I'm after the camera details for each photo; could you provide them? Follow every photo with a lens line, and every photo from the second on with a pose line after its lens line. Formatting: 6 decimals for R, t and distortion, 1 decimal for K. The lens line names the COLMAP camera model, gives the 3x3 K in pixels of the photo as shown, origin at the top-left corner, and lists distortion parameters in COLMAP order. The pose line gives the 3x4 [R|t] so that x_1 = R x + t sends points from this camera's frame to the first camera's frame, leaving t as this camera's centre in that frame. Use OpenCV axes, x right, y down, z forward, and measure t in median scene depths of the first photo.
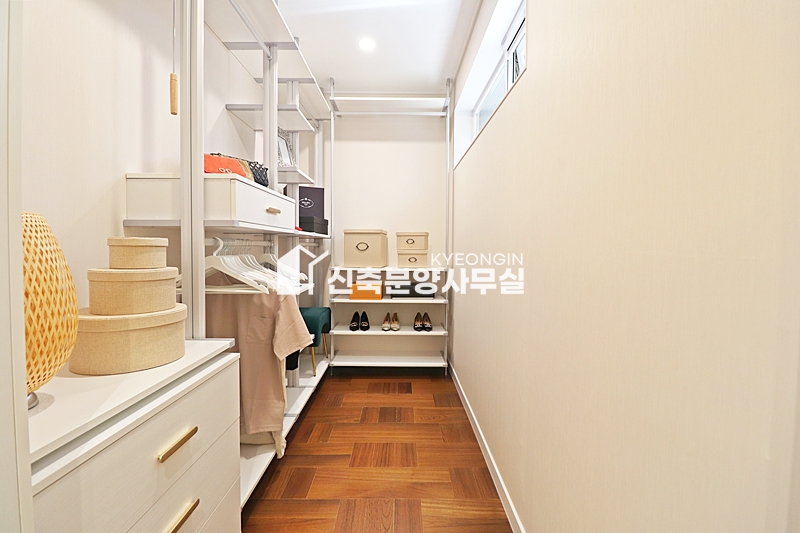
lens RADIAL K [[368.9, 0, 401.1], [0, 368.9, 262.3], [0, 0, 1]] dist [-0.012123, -0.004262]
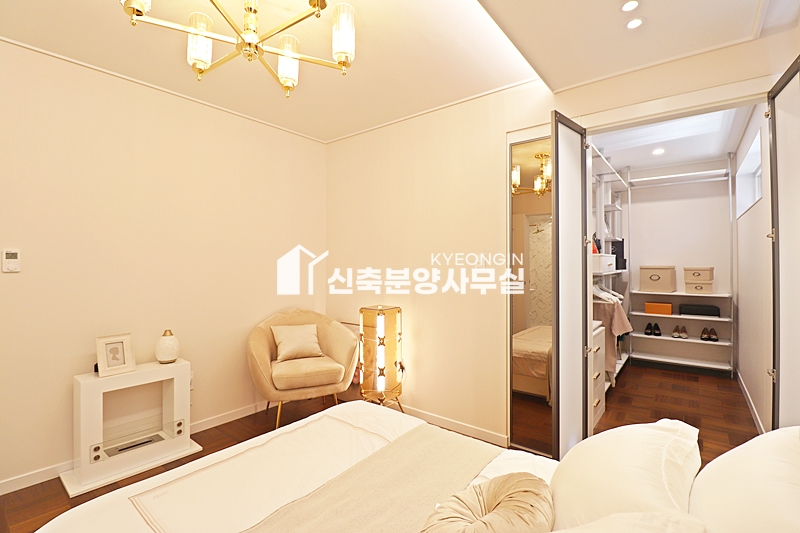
lens RADIAL K [[368.9, 0, 400.9], [0, 368.9, 255.7], [0, 0, 1]] dist [-0.012123, -0.004262]
pose [[0.782869, -0.016387, -0.621971, 0.010885], [-0.021174, 0.998372, -0.052956, -0.029957], [0.621826, 0.054628, 0.781248, -0.753840]]
